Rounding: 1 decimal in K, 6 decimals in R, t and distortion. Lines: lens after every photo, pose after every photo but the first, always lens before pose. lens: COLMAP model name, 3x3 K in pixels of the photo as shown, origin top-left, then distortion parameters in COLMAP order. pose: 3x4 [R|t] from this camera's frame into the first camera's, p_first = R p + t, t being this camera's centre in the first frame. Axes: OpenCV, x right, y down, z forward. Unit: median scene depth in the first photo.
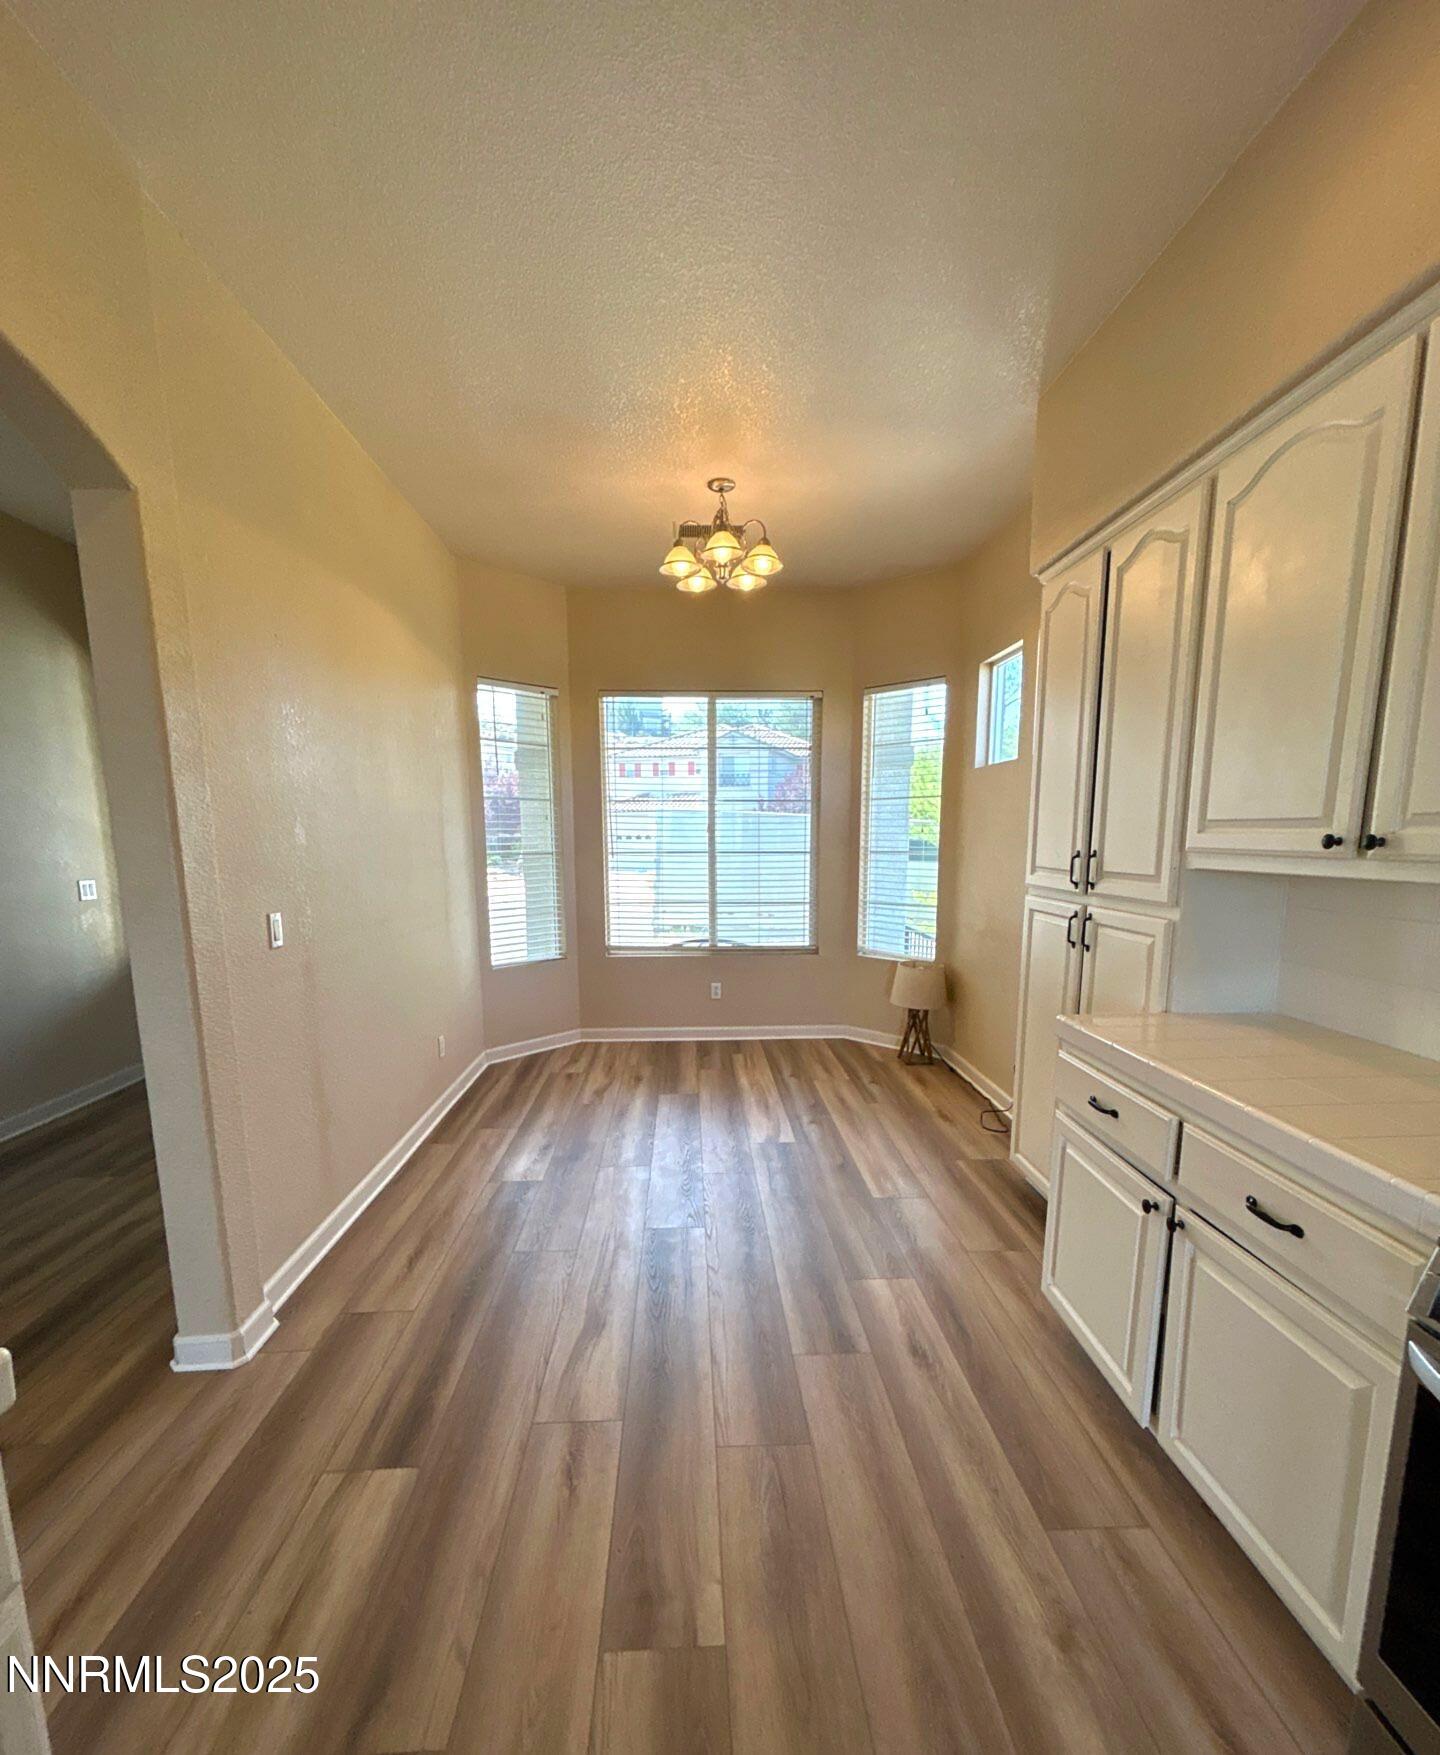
lens RADIAL K [[739.5, 0, 720.3], [0, 739.5, 948.8], [0, 0, 1]] dist [-0.000080, -0.000022]
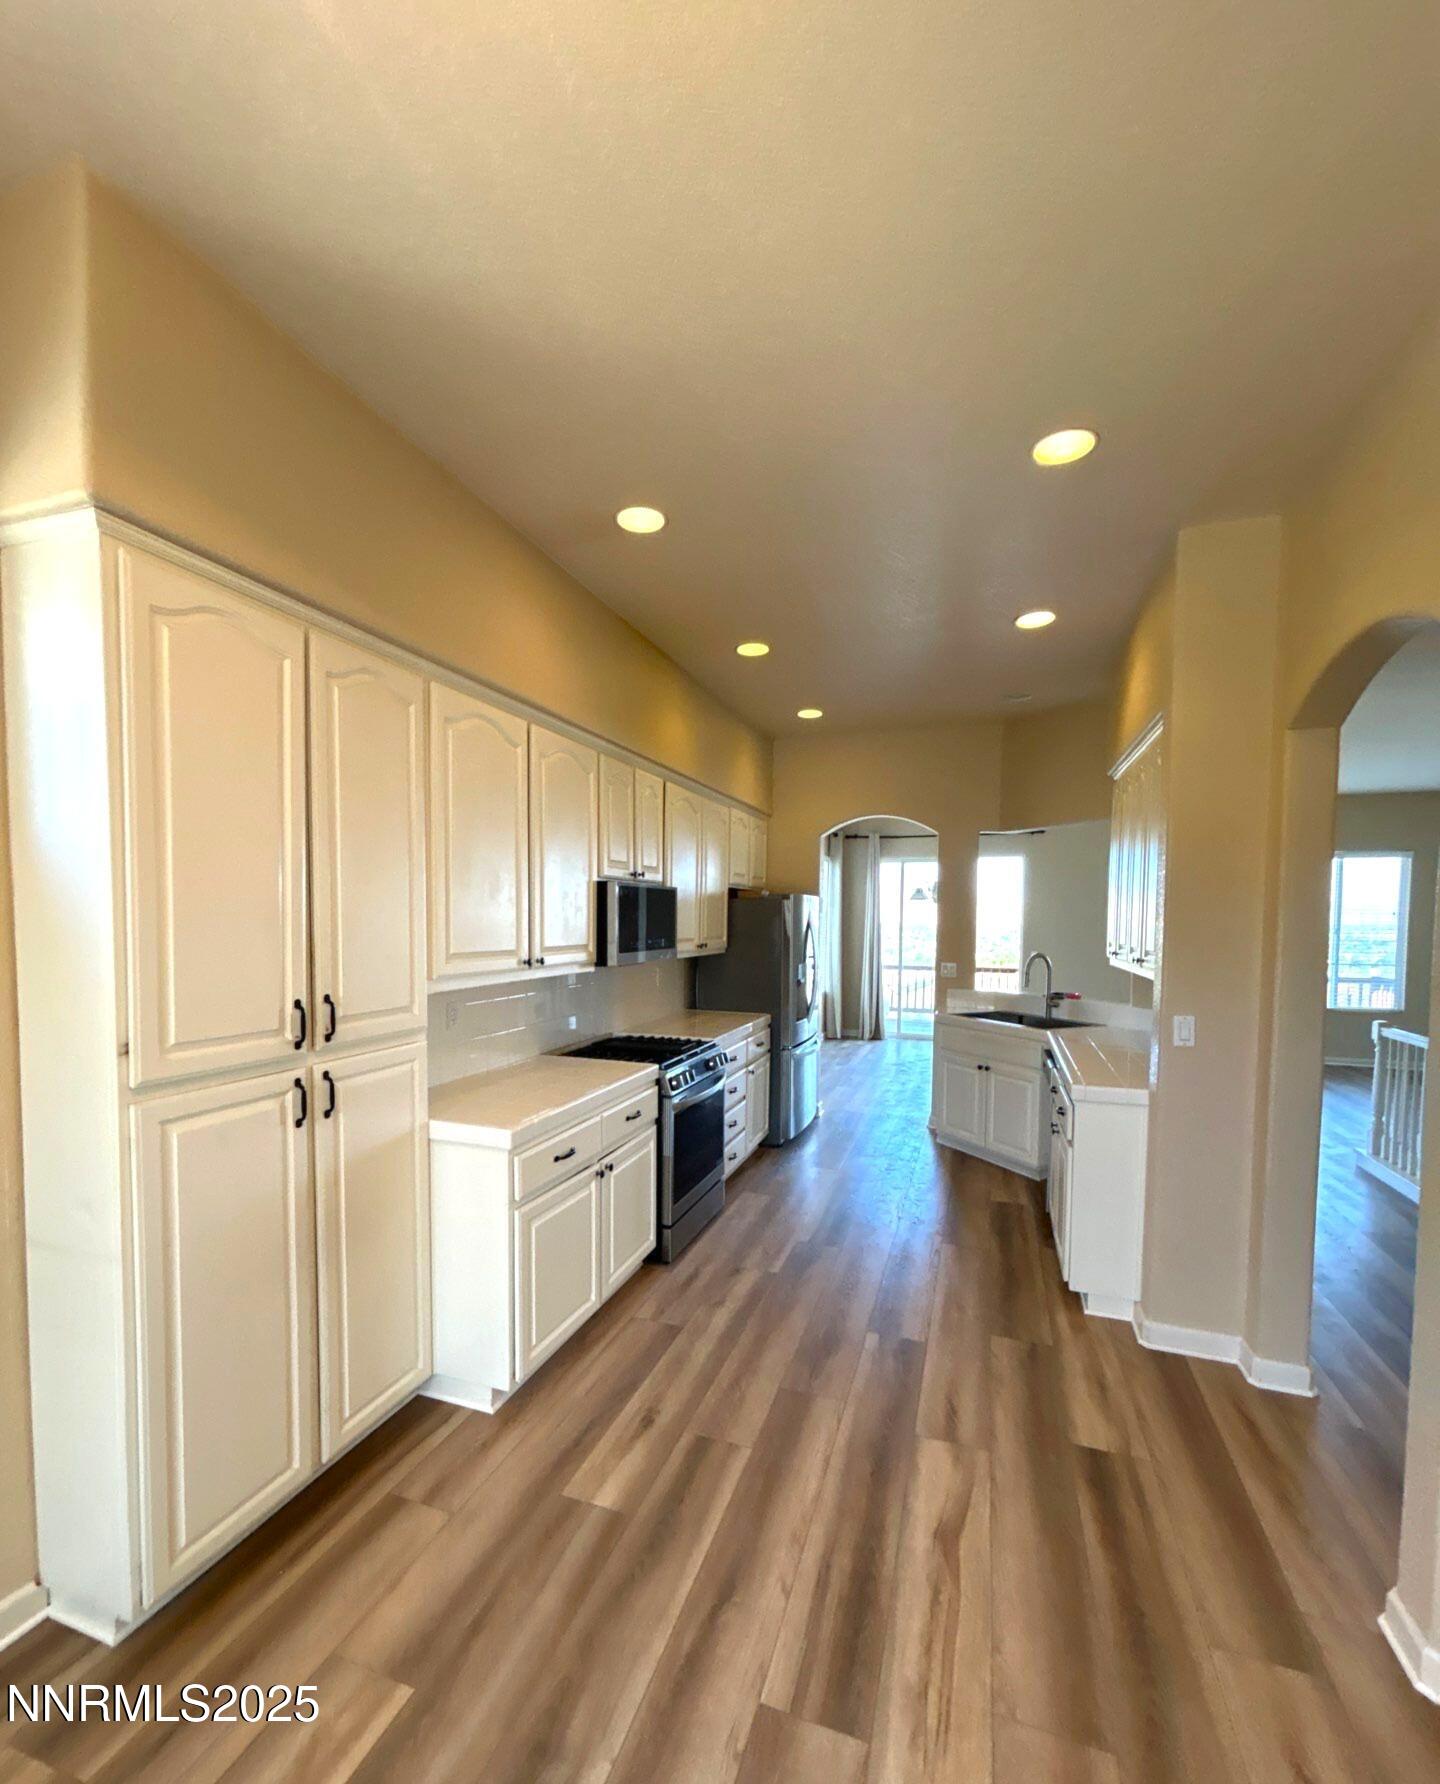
lens RADIAL K [[777.6, 0, 716.2], [0, 777.6, 954.9], [0, 0, 1]] dist [0.011533, -0.000585]
pose [[-0.925835, -0.022525, 0.377257, -0.308728], [0.053575, 0.980319, 0.190012, -0.436537], [-0.374112, 0.196131, -0.906407, 2.216275]]
